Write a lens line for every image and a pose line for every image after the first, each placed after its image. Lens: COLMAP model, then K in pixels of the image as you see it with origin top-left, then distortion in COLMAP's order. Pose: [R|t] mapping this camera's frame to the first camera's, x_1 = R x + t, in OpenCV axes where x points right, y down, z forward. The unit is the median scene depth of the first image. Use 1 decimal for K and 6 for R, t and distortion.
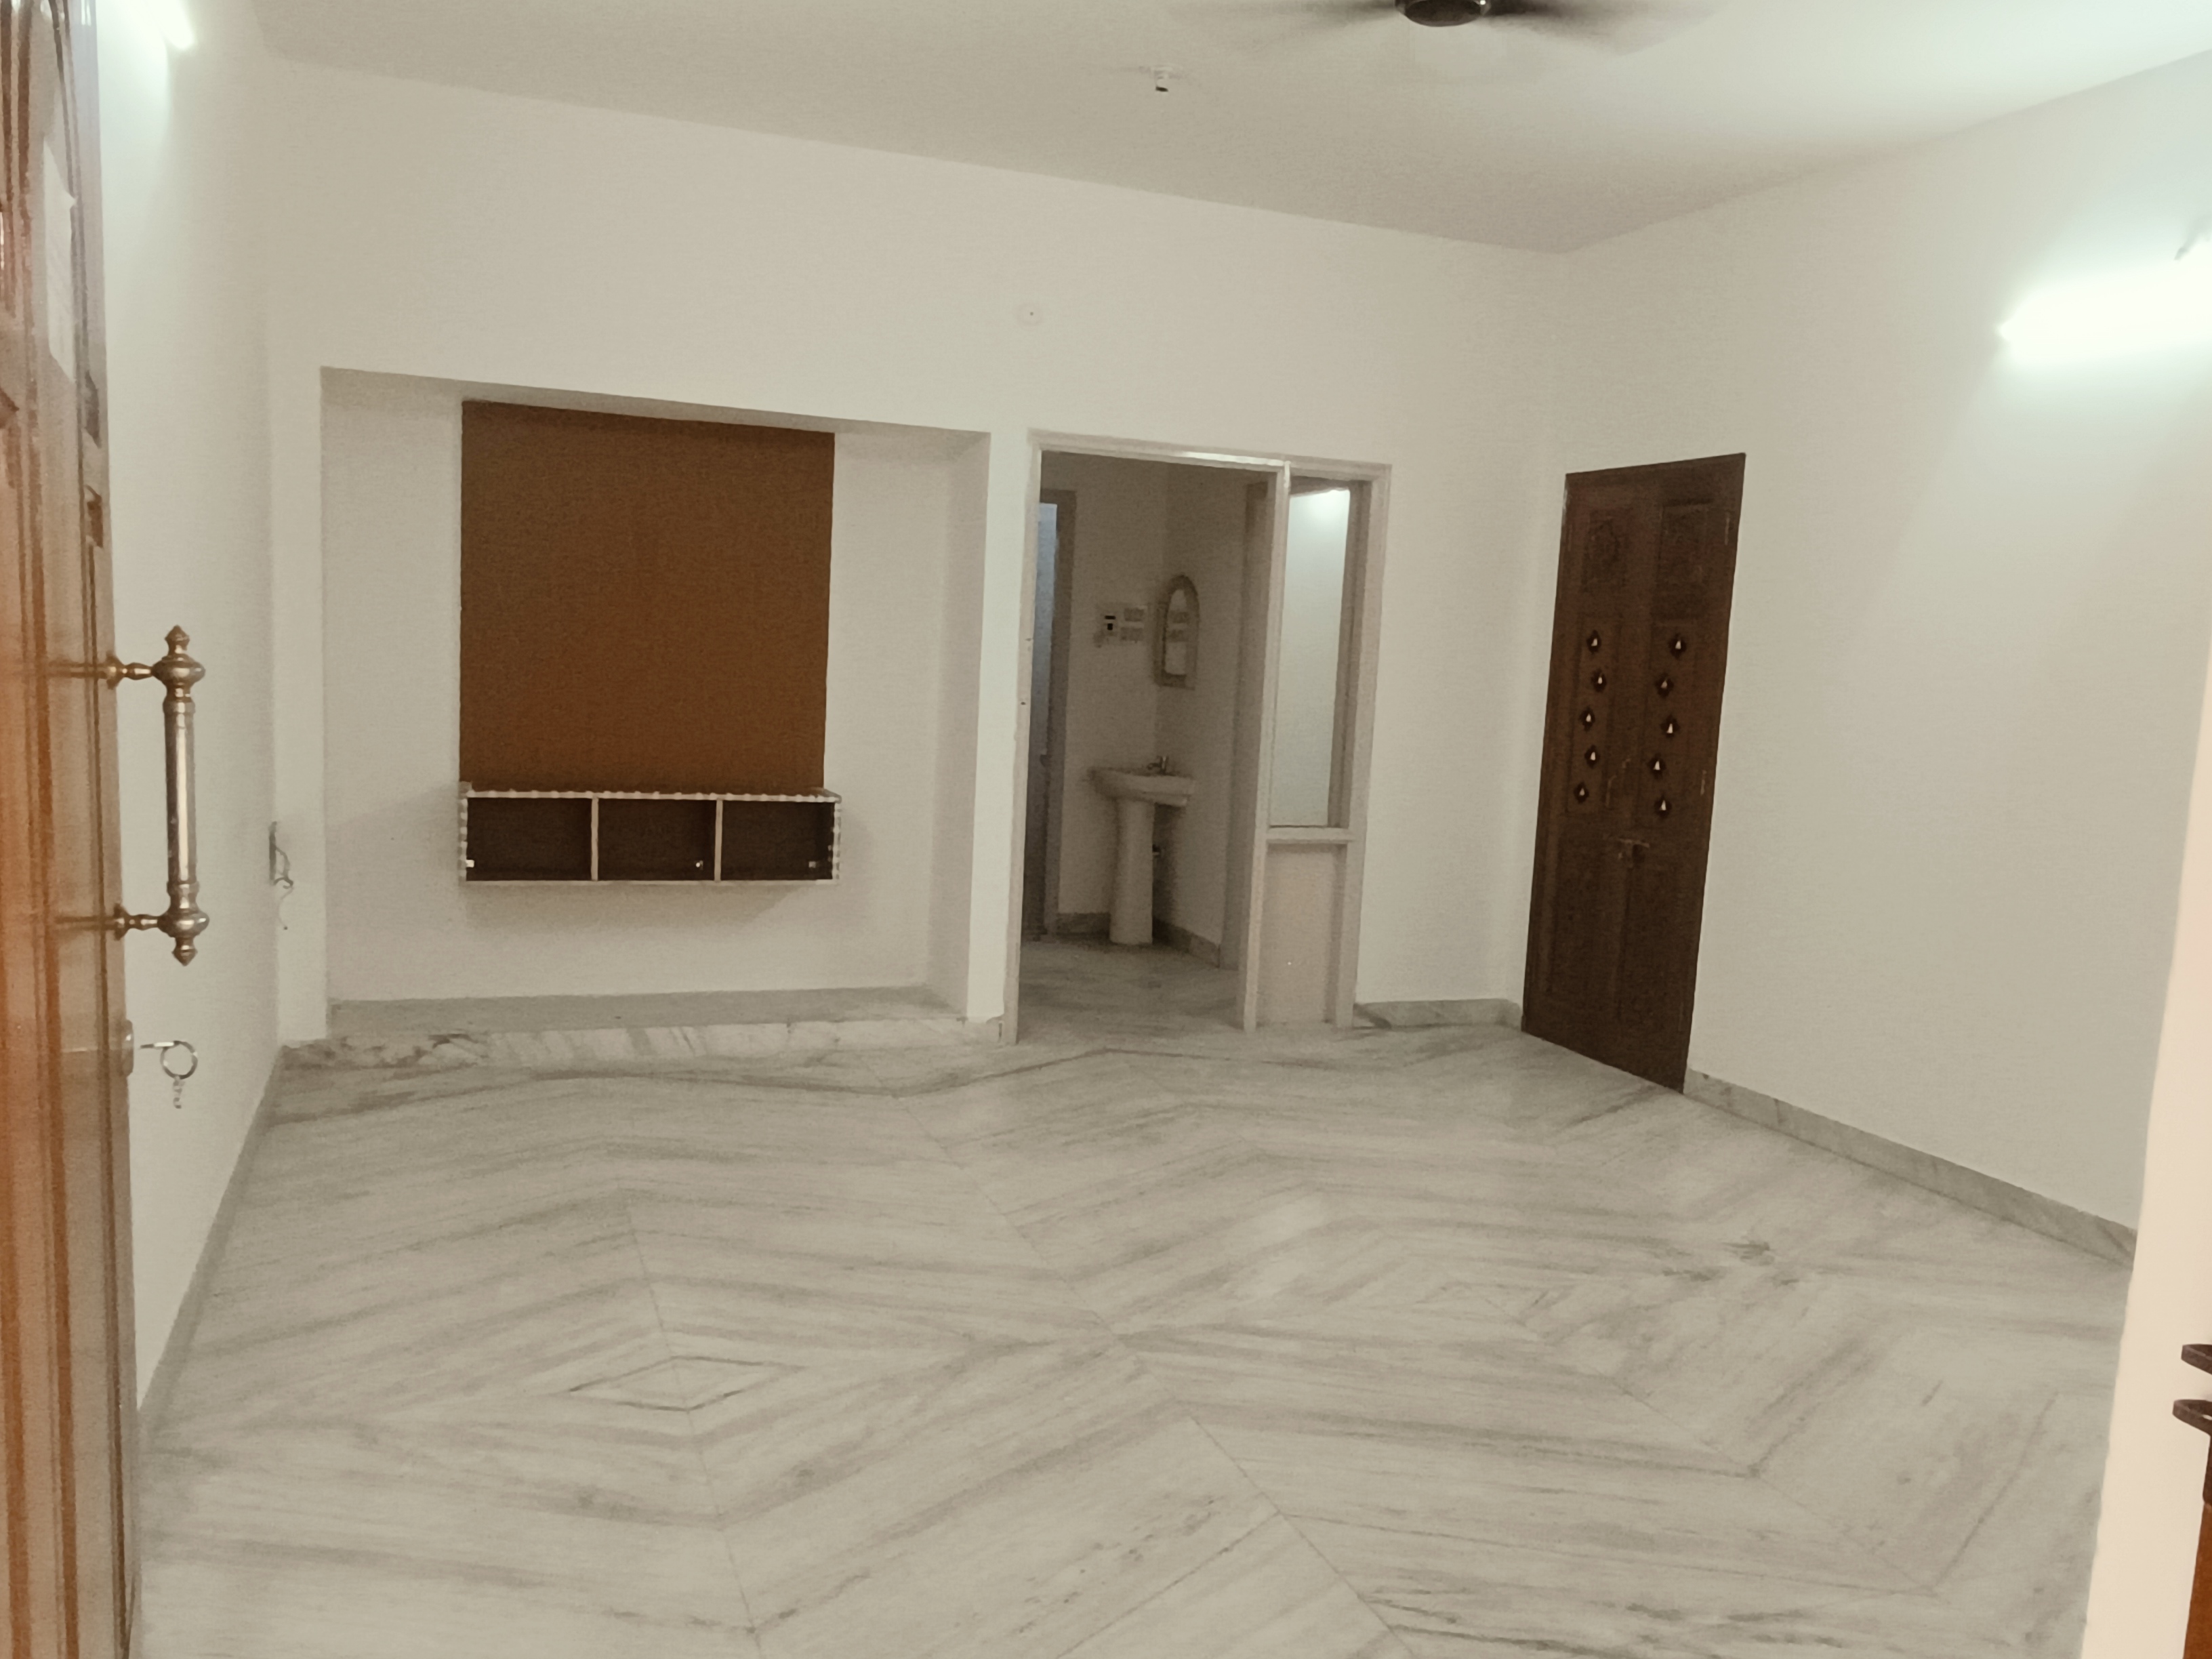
lens RADIAL K [[1696.0, 0, 1109.6], [0, 1696.0, 861.7], [0, 0, 1]] dist [-0.002073, 0.003258]
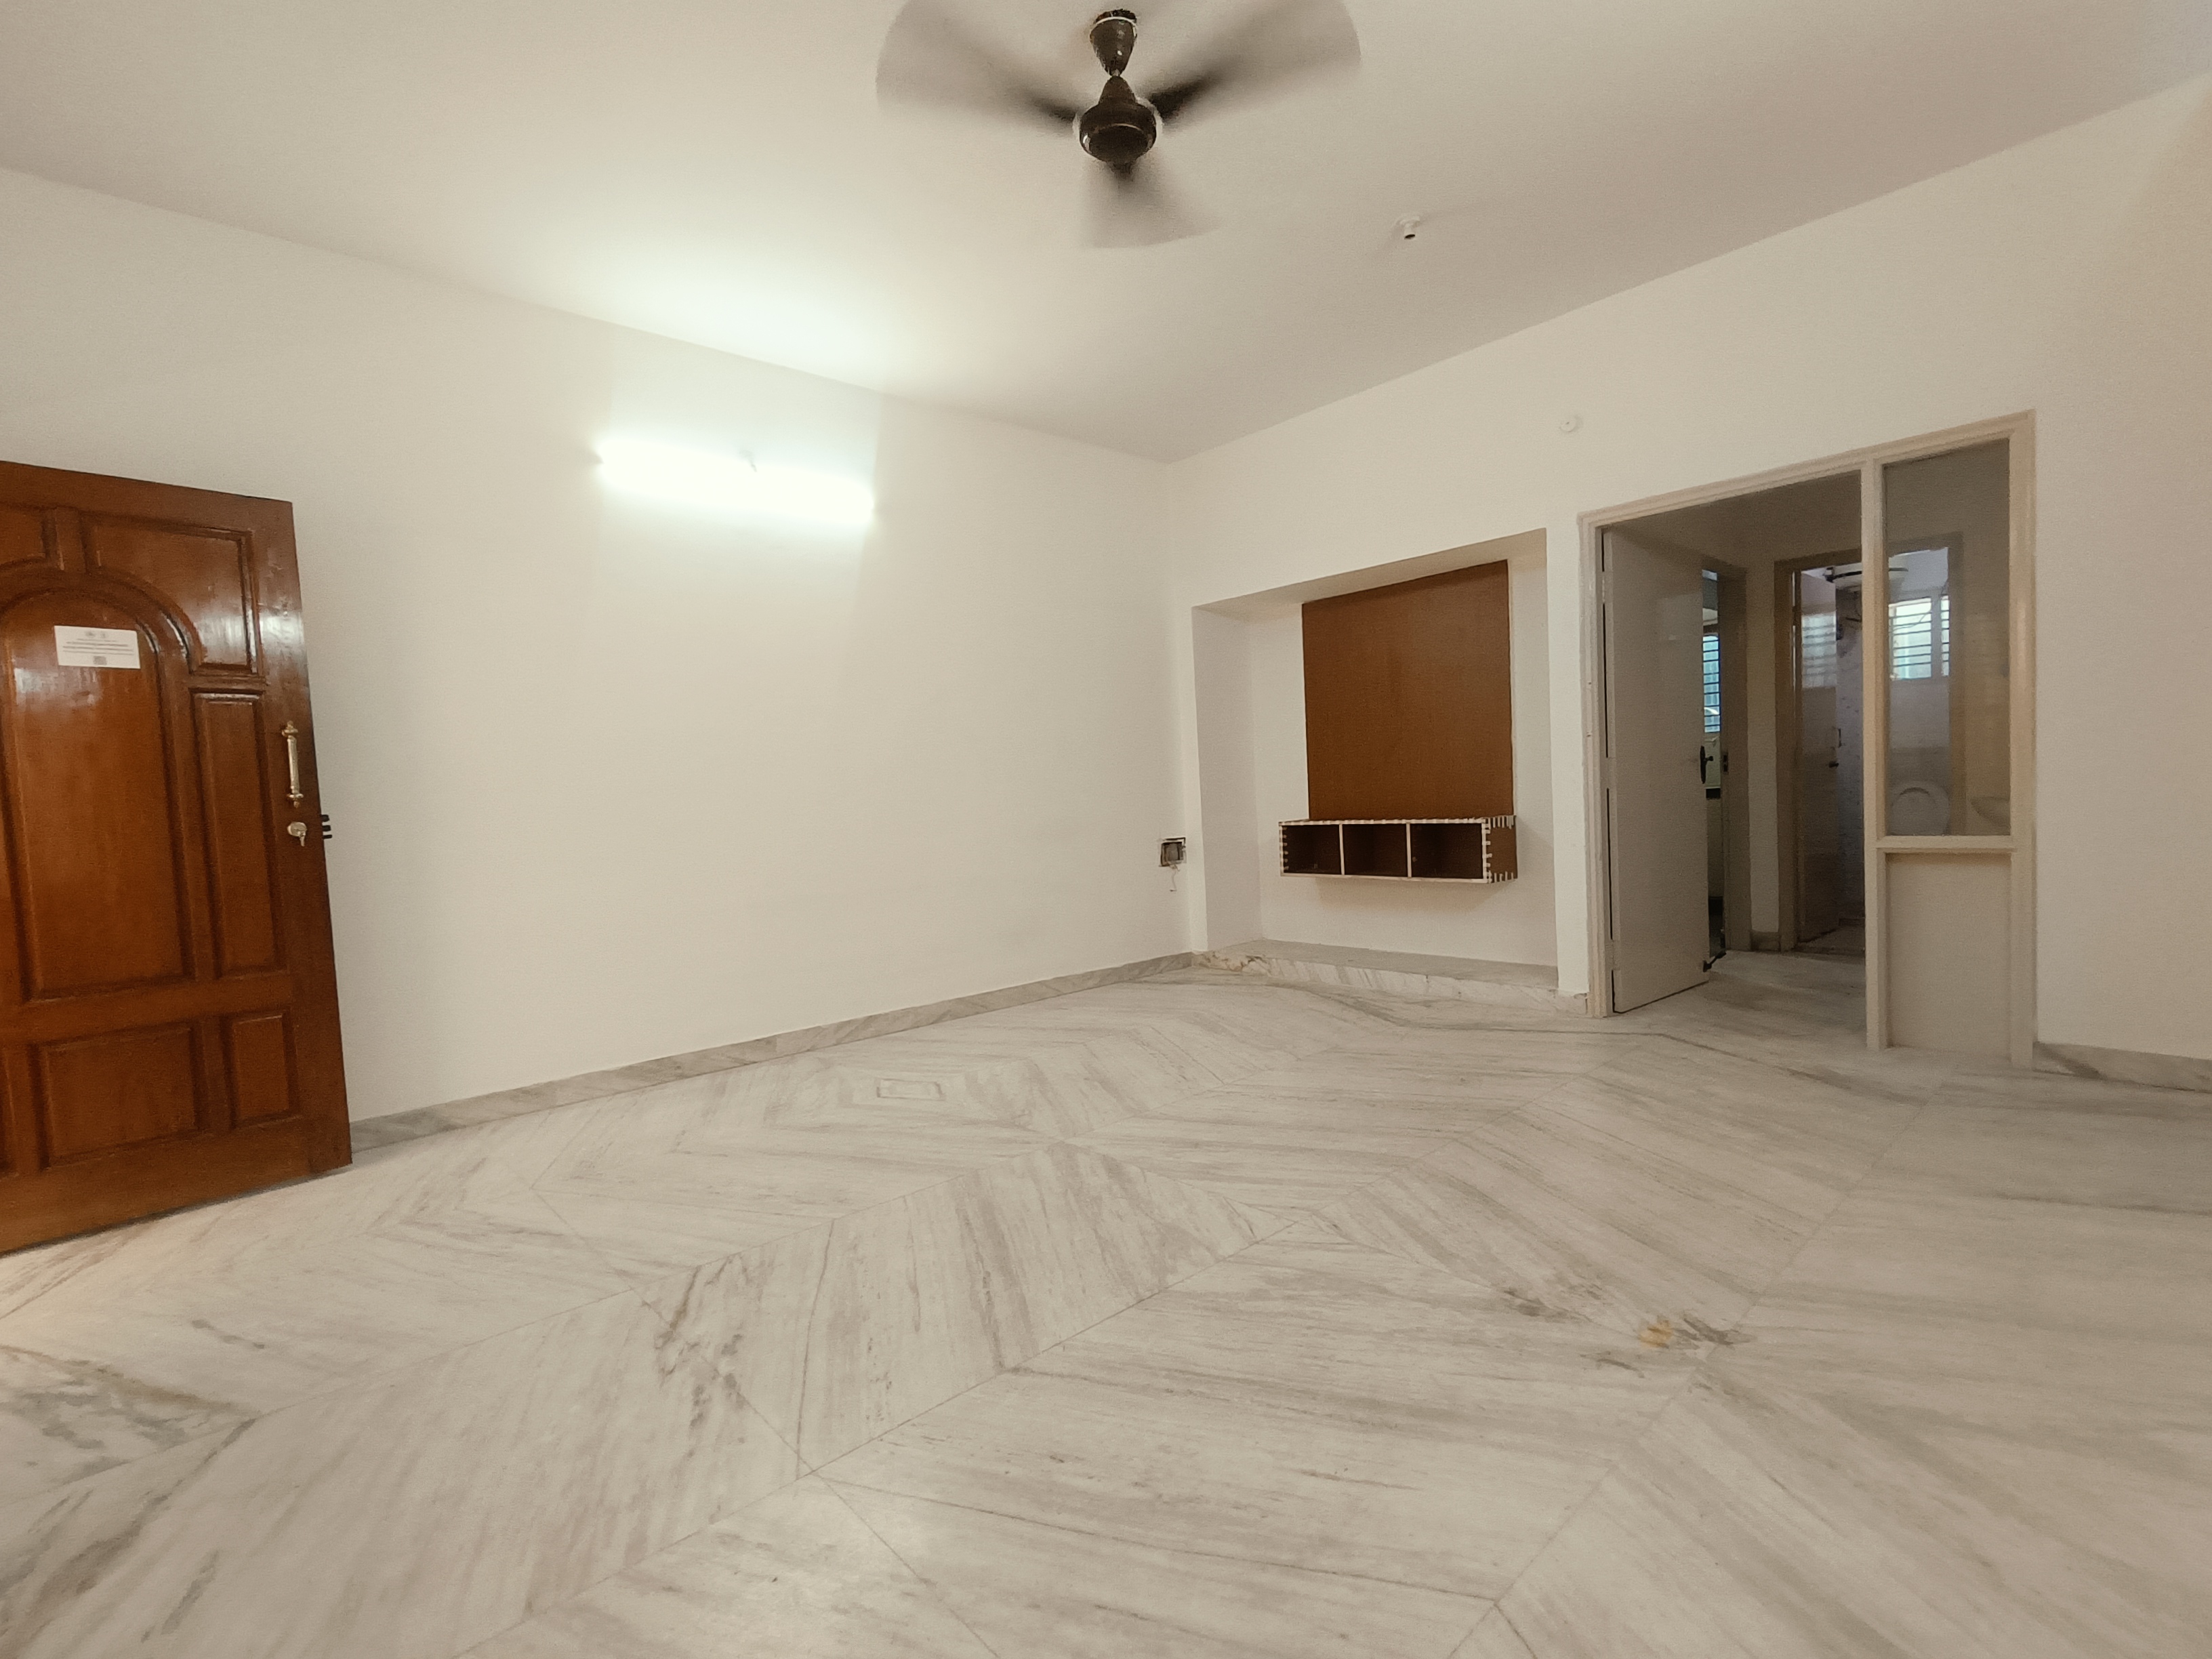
lens RADIAL K [[1014.2, 0, 1105.0], [0, 1014.2, 846.6], [0, 0, 1]] dist [0.022415, -0.011096]
pose [[0.361560, -0.020137, -0.932131, 0.560435], [-0.049636, 0.997933, -0.040811, 0.037565], [0.931027, 0.061023, 0.359814, 0.462301]]
